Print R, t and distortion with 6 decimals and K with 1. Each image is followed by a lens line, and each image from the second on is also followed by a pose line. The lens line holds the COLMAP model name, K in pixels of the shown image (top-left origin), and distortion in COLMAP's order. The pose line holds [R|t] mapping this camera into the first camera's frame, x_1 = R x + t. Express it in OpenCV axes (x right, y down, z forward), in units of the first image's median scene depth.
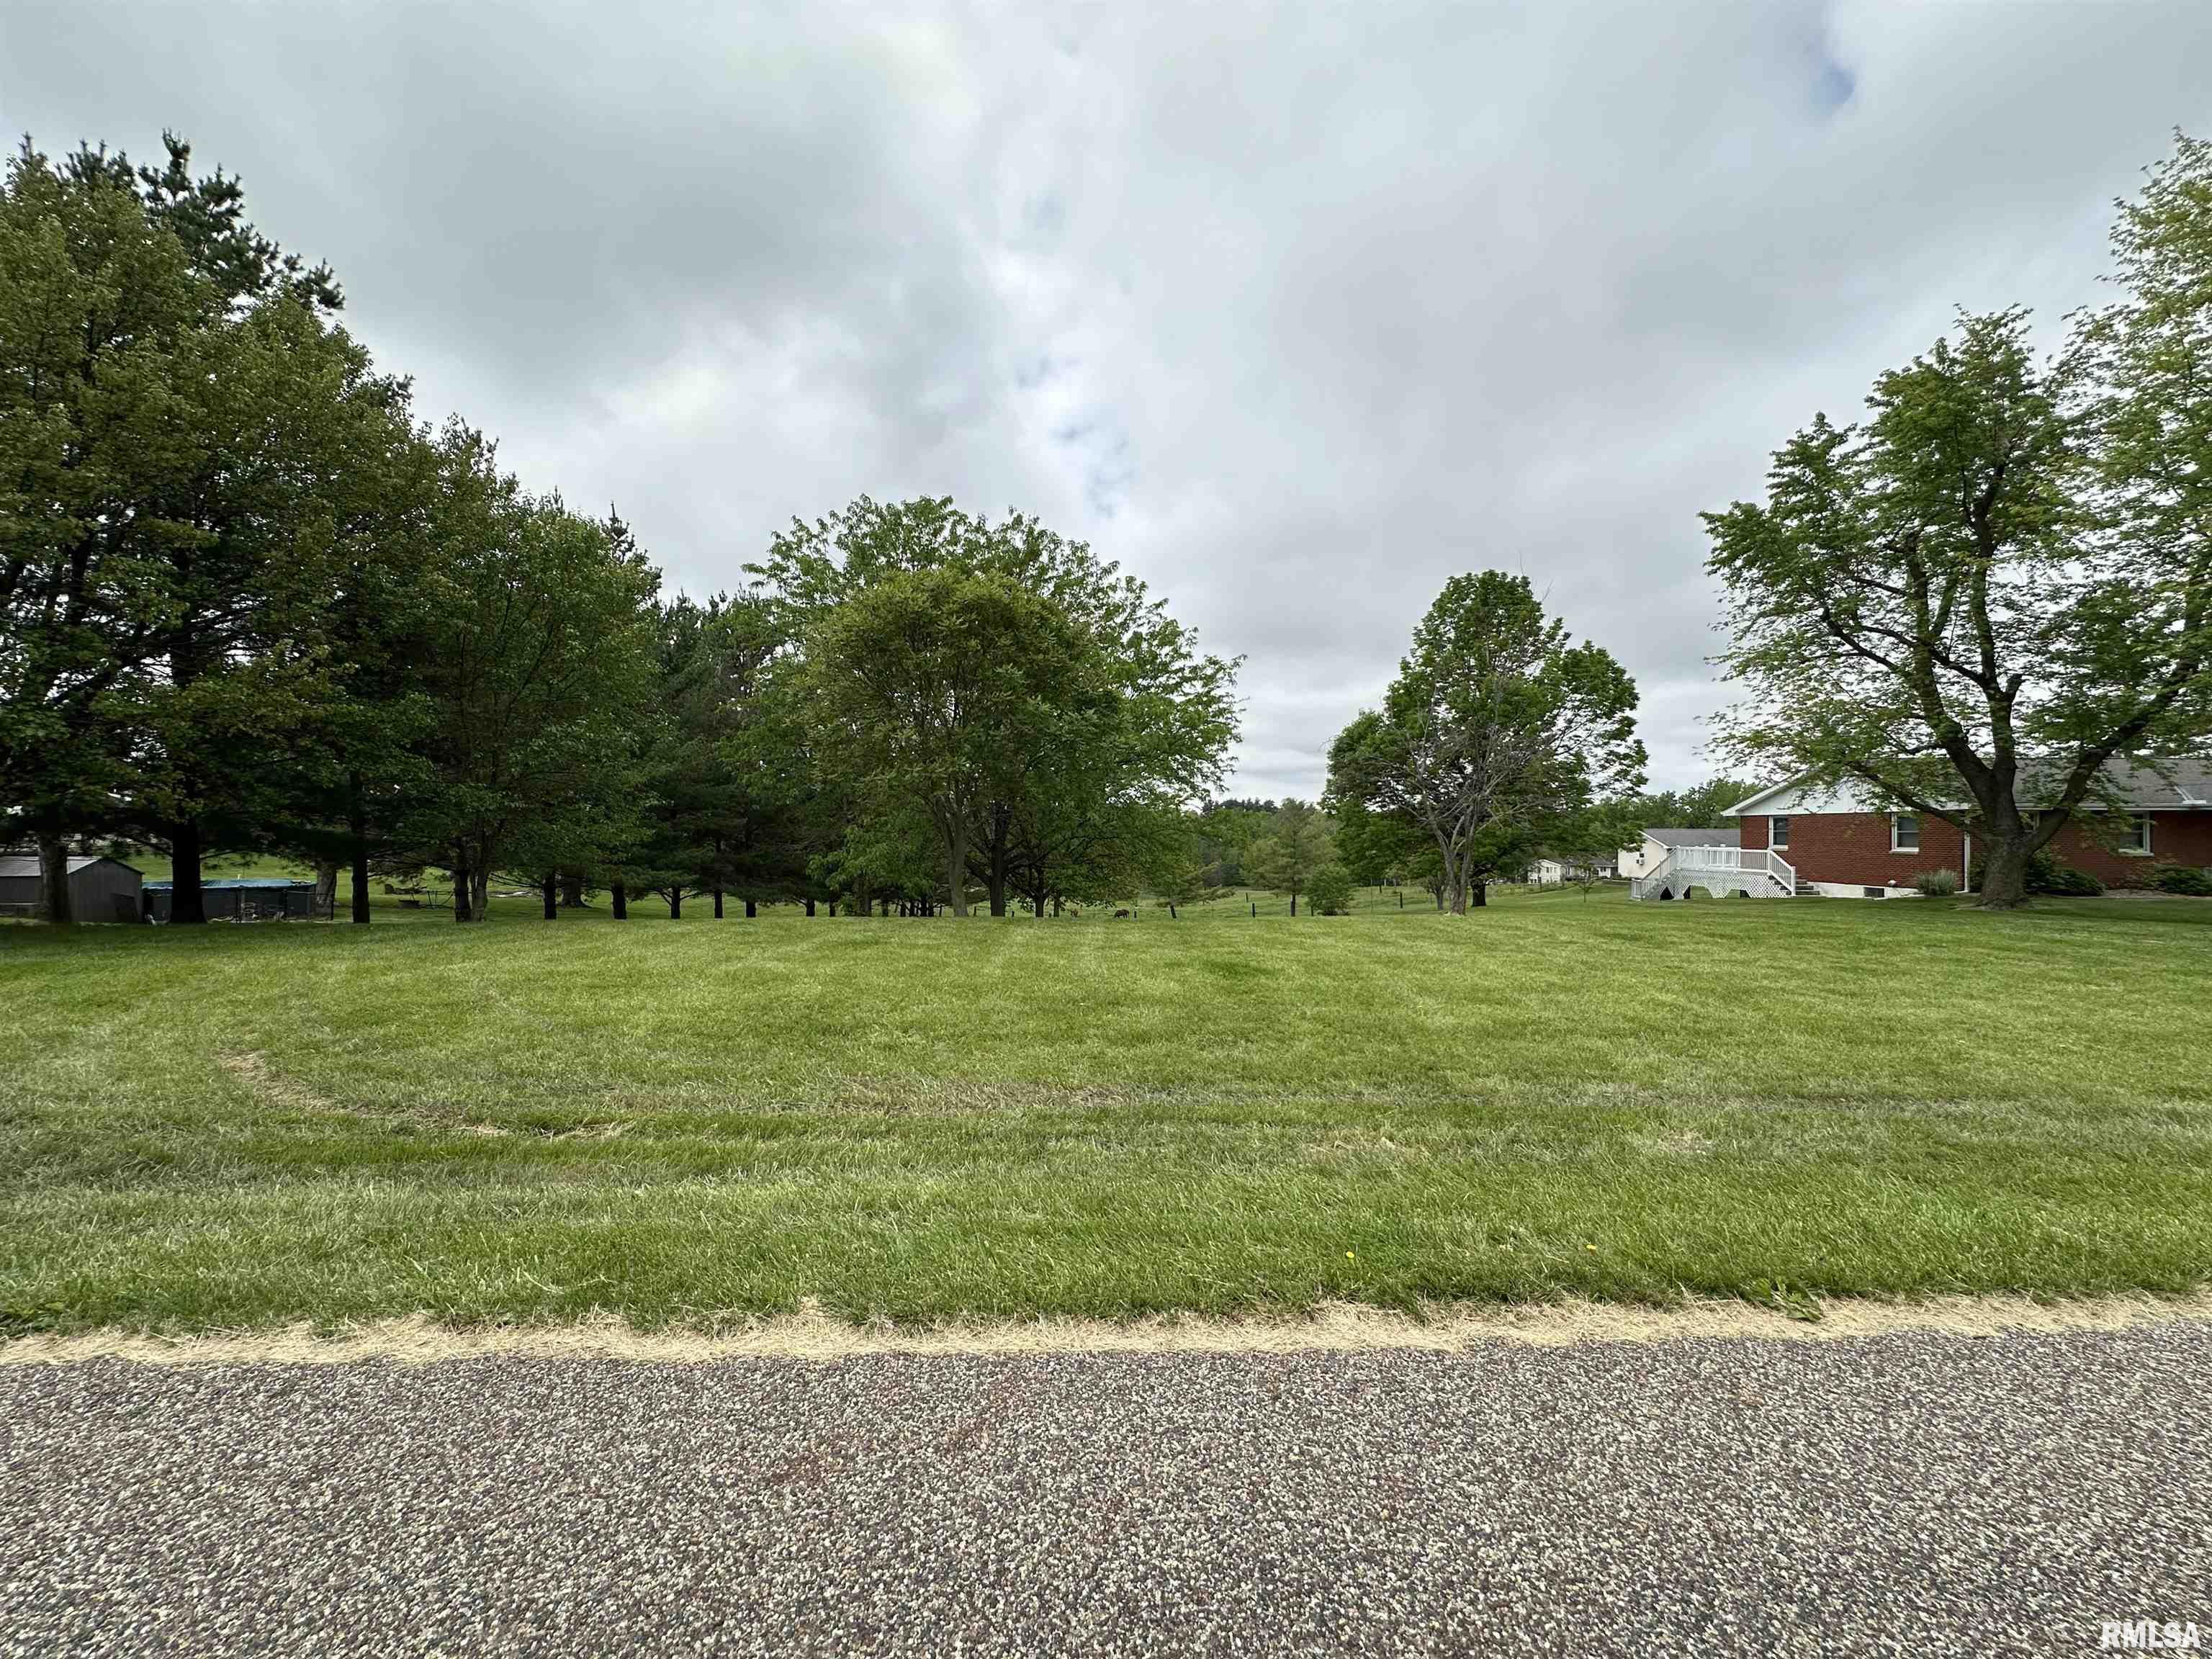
lens RADIAL K [[889.2, 0, 1106.0], [0, 889.2, 829.5], [0, 0, 1]] dist [0.003404, 0.000047]
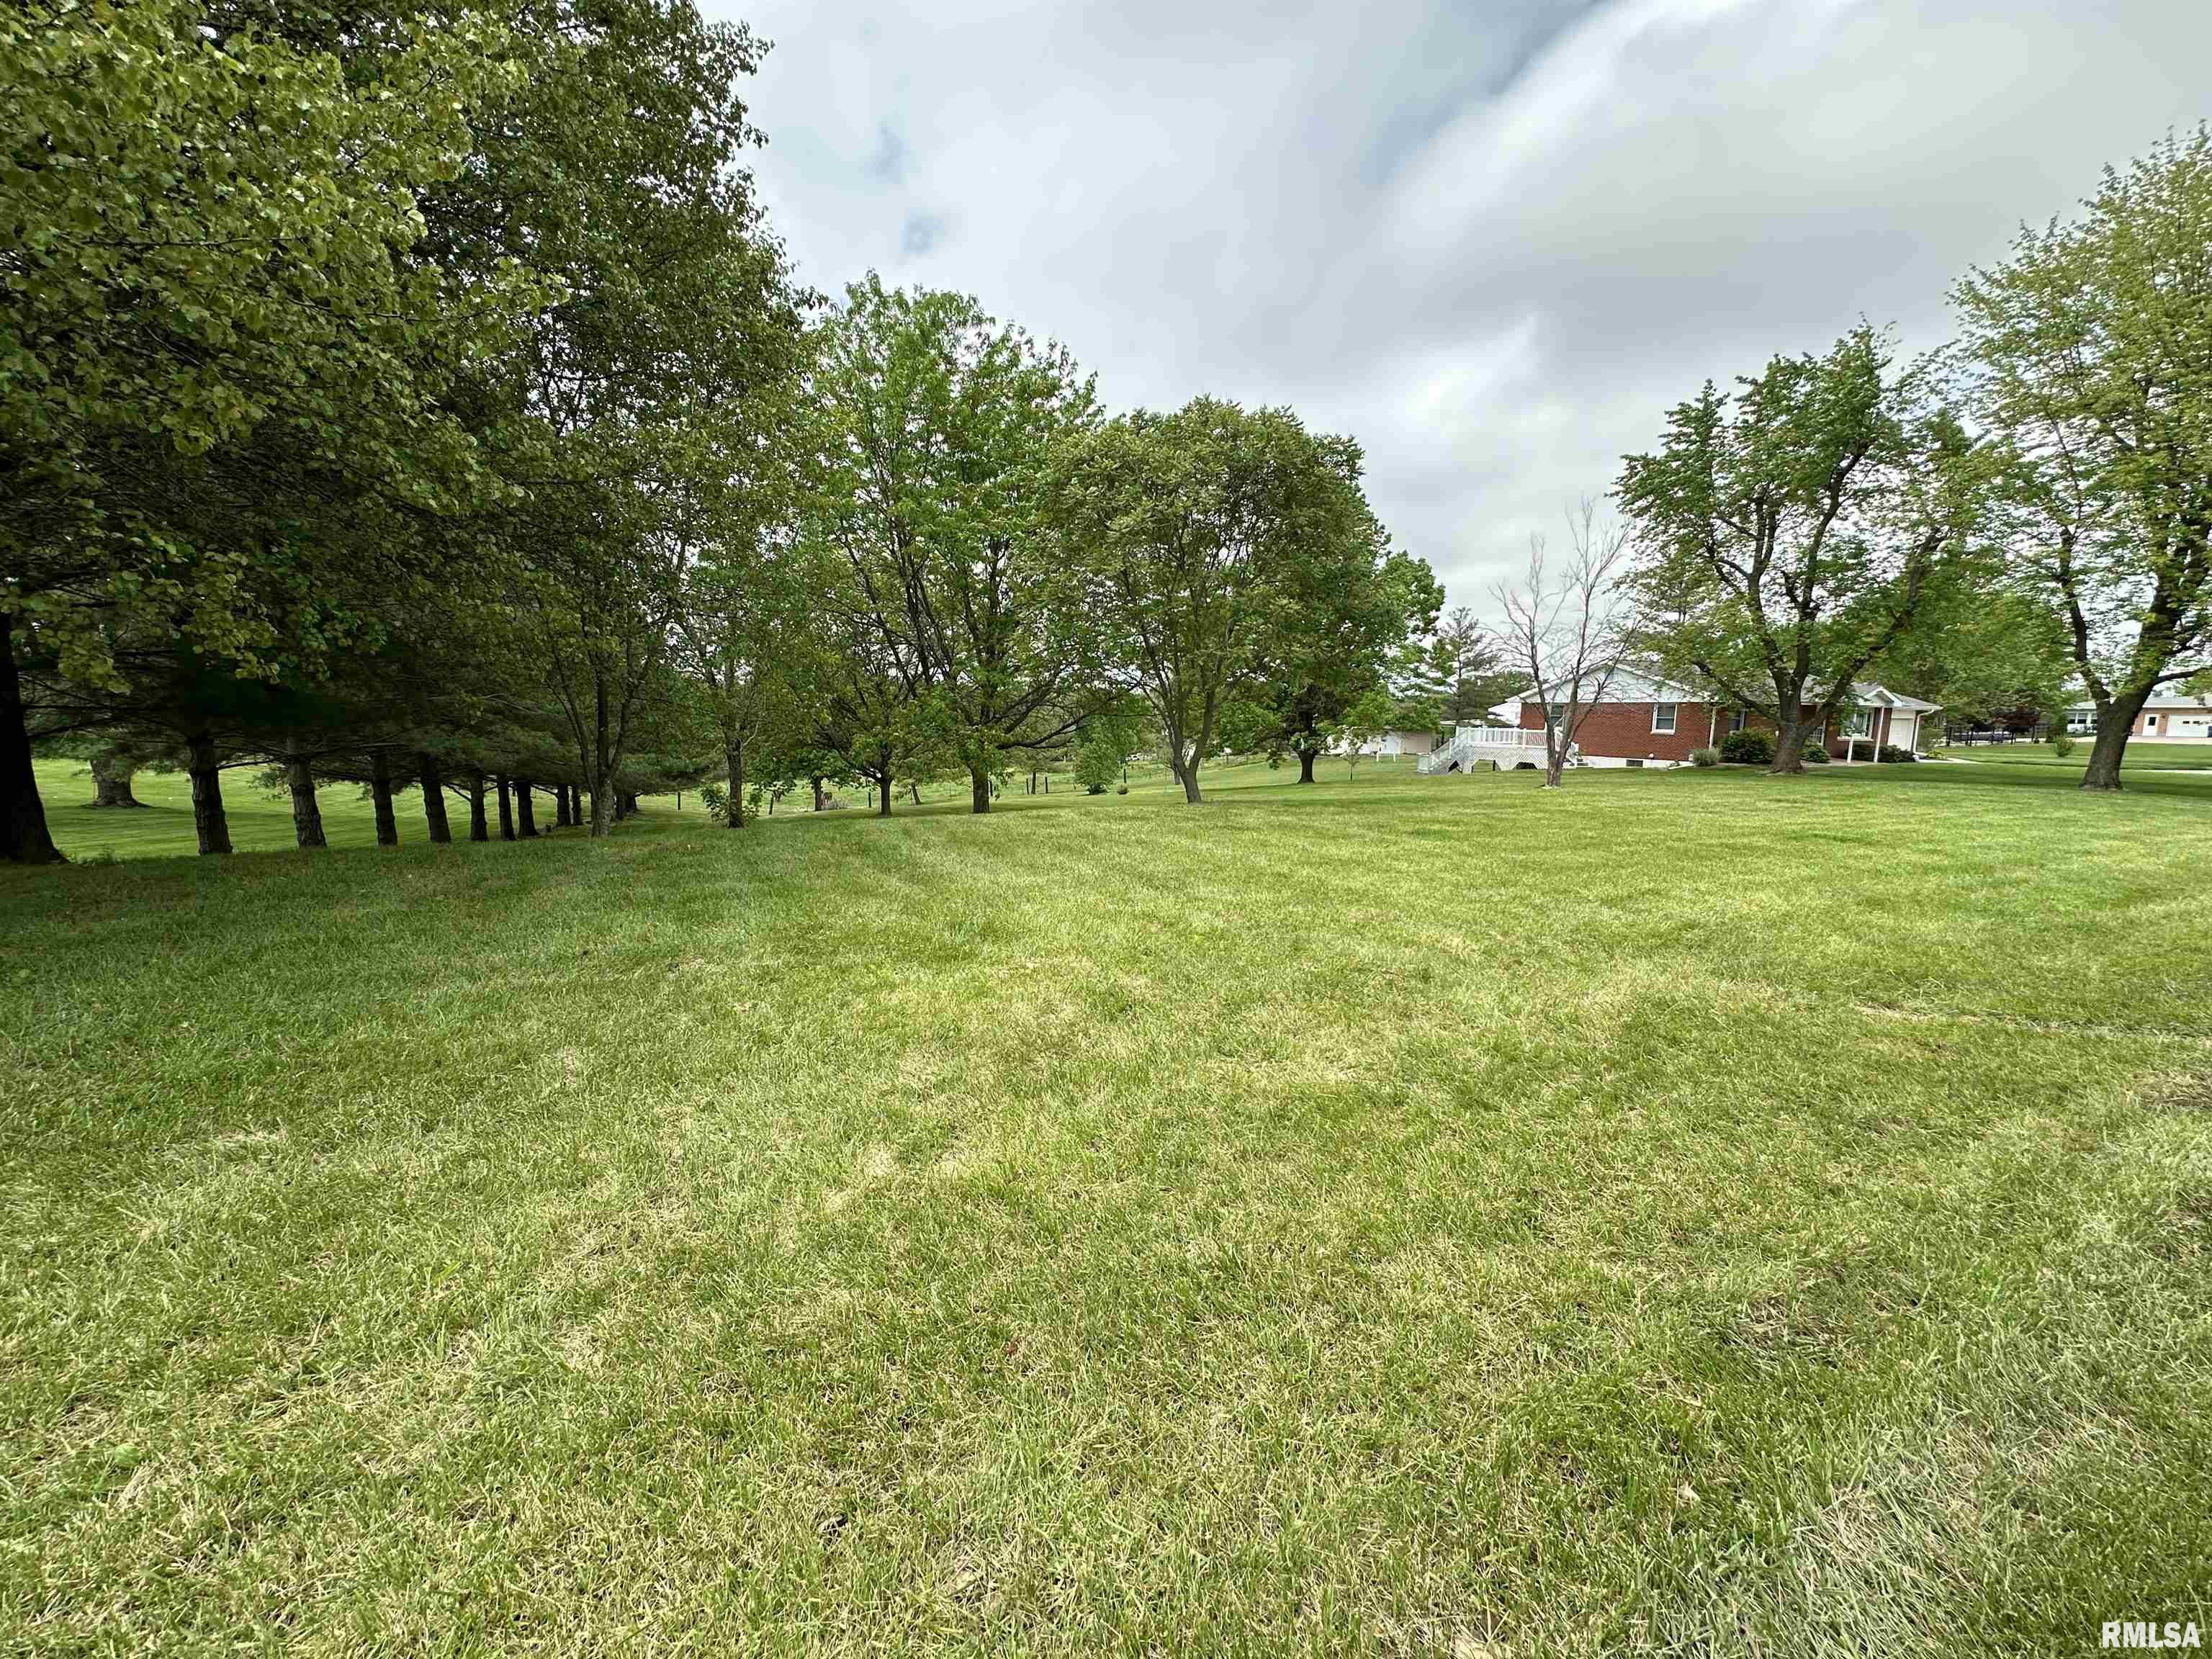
lens RADIAL K [[889.2, 0, 1106.0], [0, 889.2, 829.5], [0, 0, 1]] dist [0.003404, 0.000047]
pose [[0.906551, -0.044285, 0.419766, -0.394317], [-0.014453, 0.990641, 0.135726, -0.000549], [-0.421848, -0.129109, 0.897427, 0.117337]]
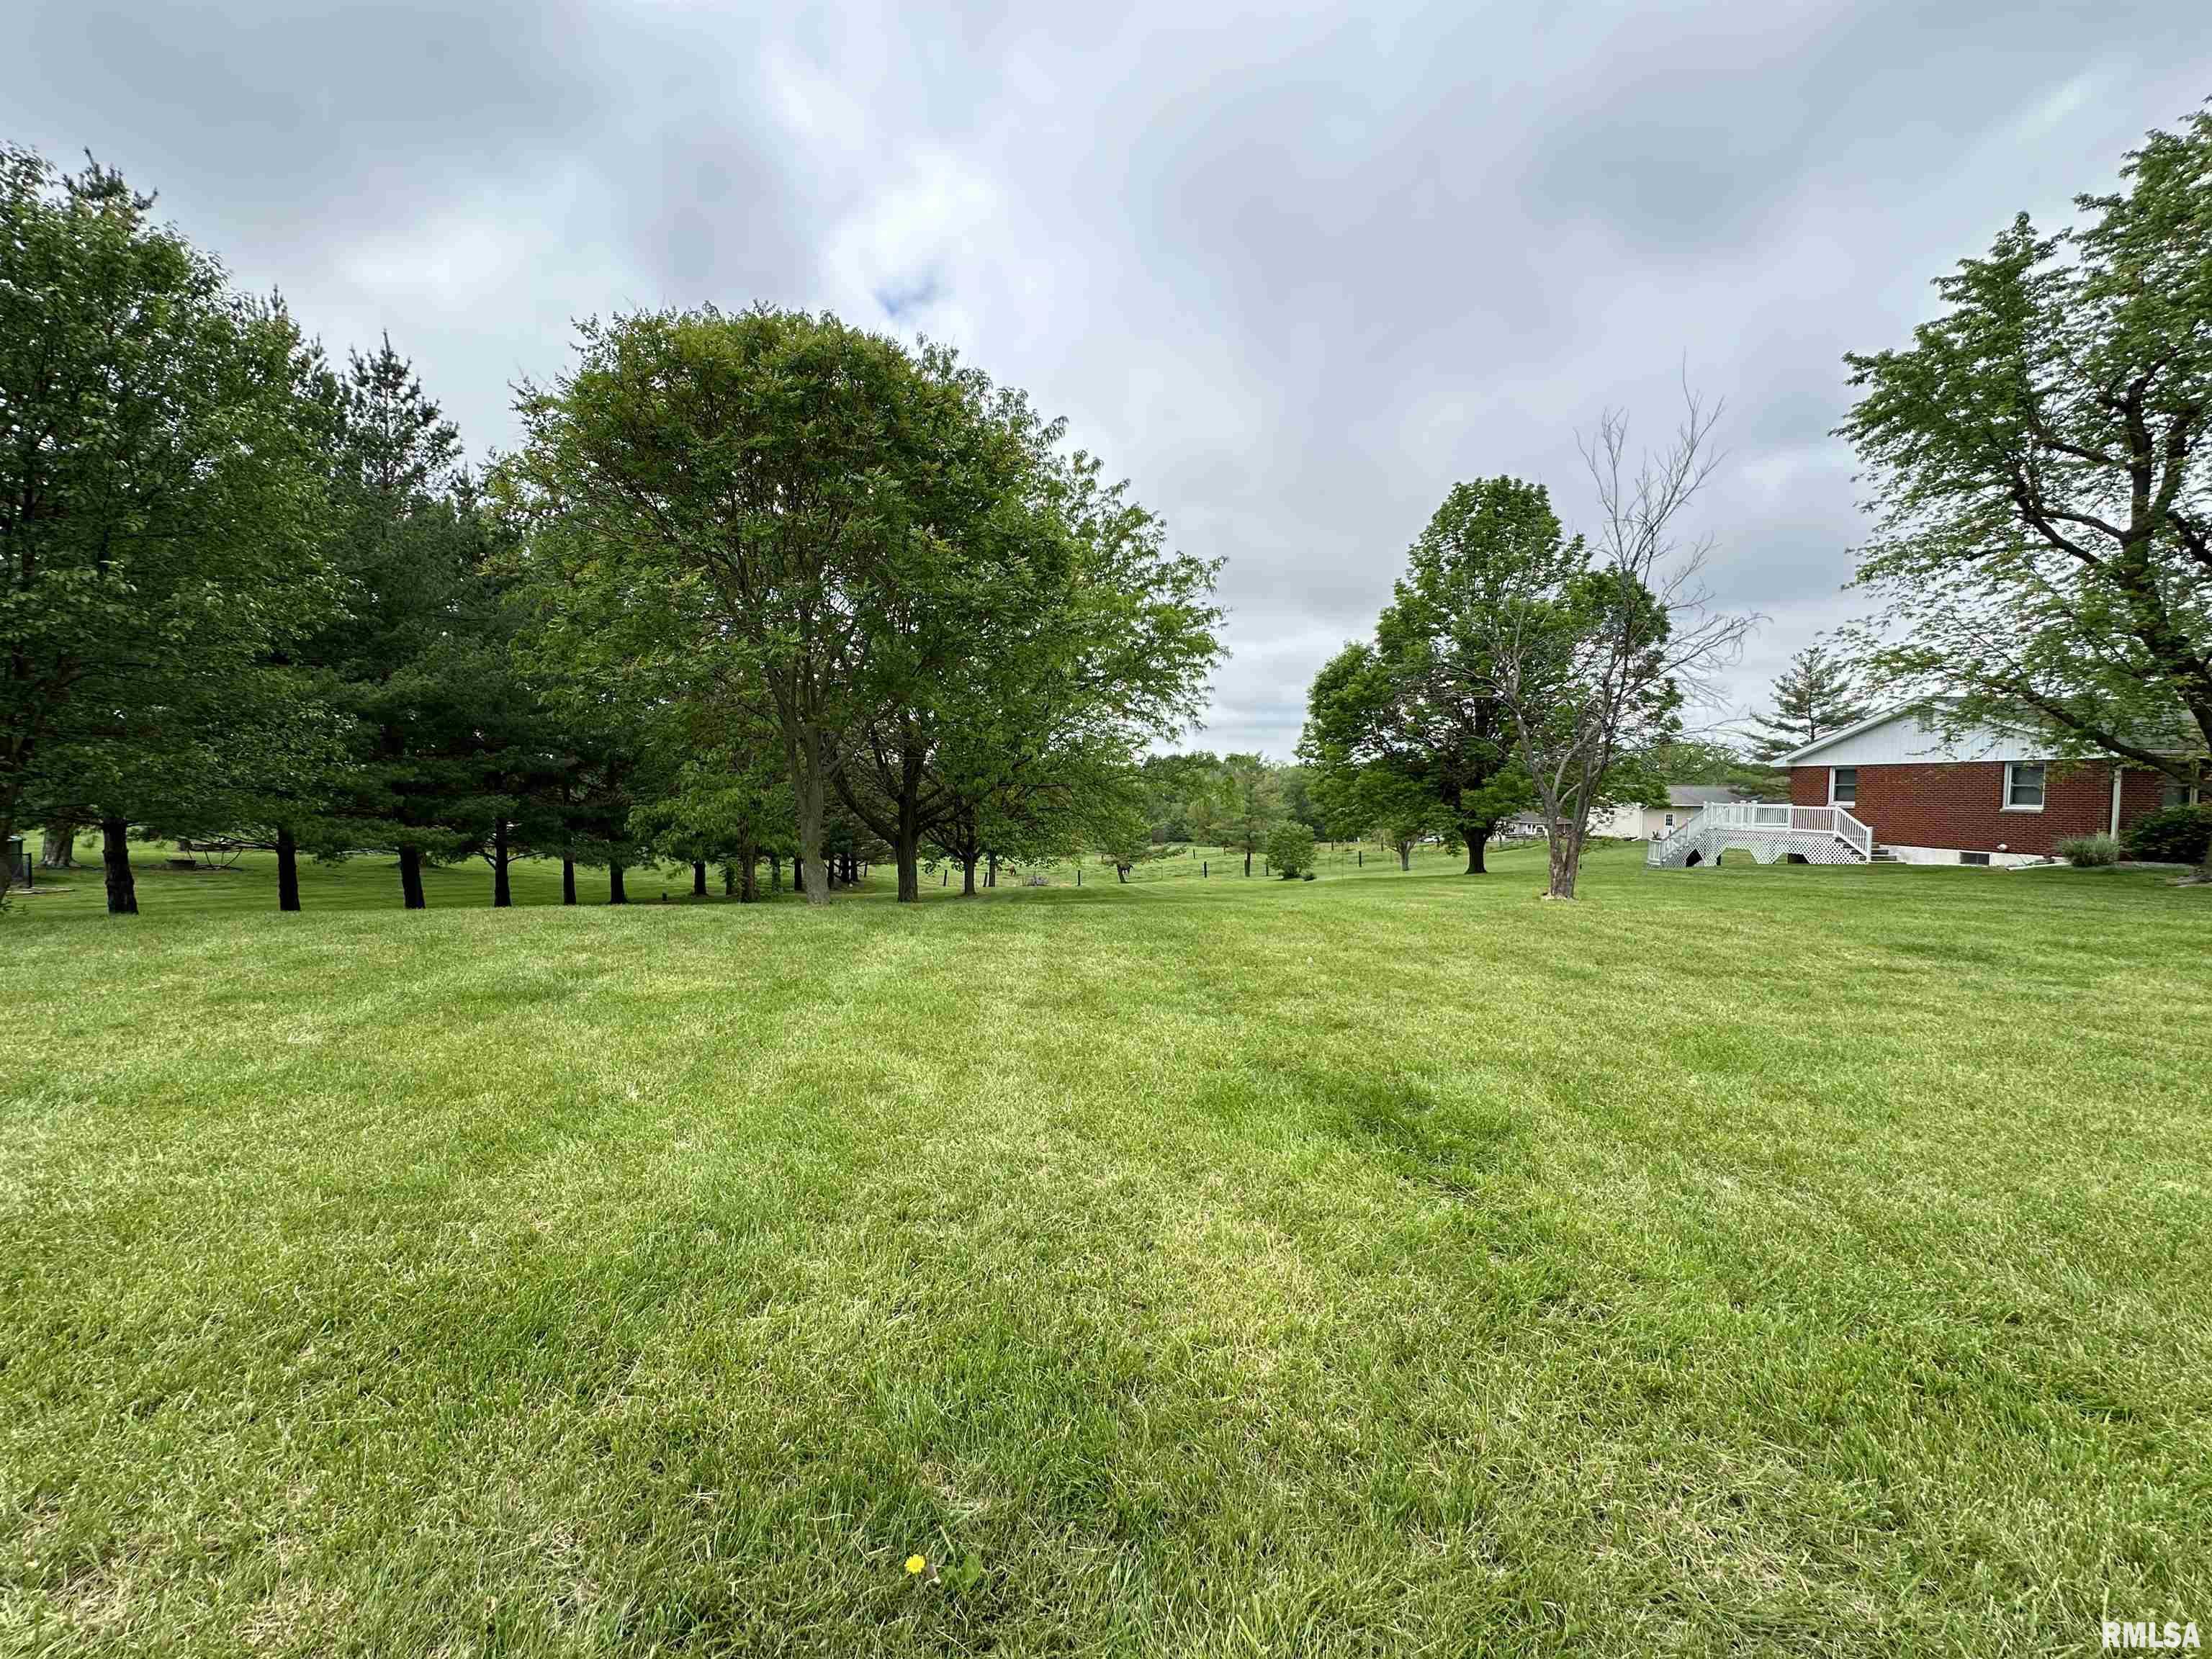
lens RADIAL K [[889.2, 0, 1106.0], [0, 889.2, 829.5], [0, 0, 1]] dist [0.003404, 0.000047]
pose [[0.997834, 0.004441, 0.065640, 0.000078], [-0.007793, 0.998673, 0.050900, 0.007059], [-0.065327, -0.051301, 0.996544, 0.212567]]
